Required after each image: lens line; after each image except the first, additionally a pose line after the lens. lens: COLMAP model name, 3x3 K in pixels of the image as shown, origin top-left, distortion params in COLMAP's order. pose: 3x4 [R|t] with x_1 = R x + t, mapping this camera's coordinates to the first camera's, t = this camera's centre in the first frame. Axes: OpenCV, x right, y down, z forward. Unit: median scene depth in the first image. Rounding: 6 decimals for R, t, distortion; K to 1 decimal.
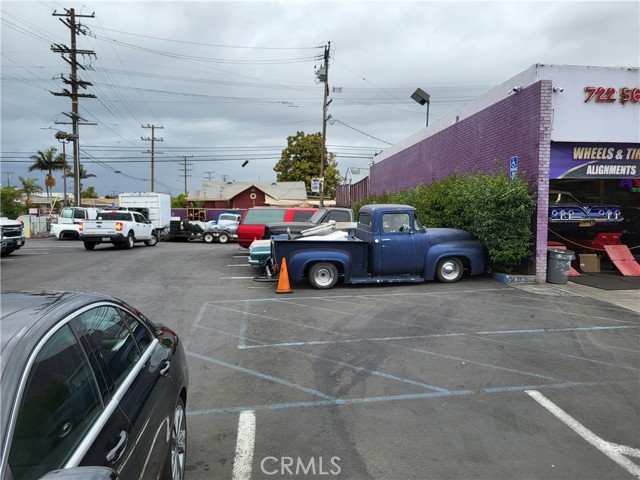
lens RADIAL K [[483.0, 0, 320.0], [0, 483.0, 240.0], [0, 0, 1]] dist [0.040237, -0.000577]
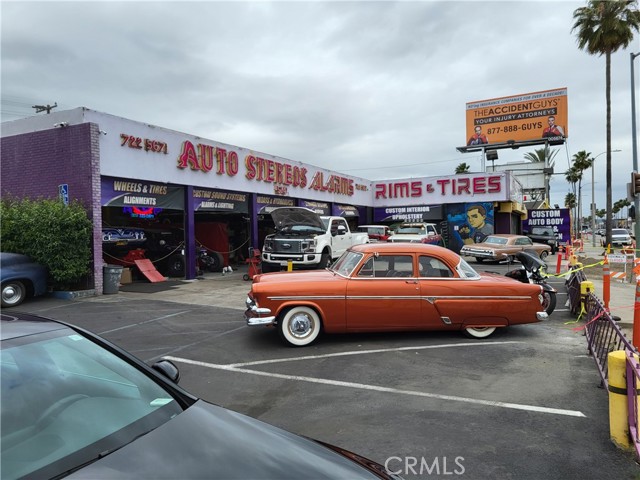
lens RADIAL K [[442.5, 0, 320.0], [0, 442.5, 240.0], [0, 0, 1]] dist [-0.001332, 0.003487]
pose [[0.567660, -0.030195, 0.822709, -0.108327], [0.067659, 0.997658, -0.010068, 0.003398], [-0.820478, 0.061379, 0.568374, -0.038996]]
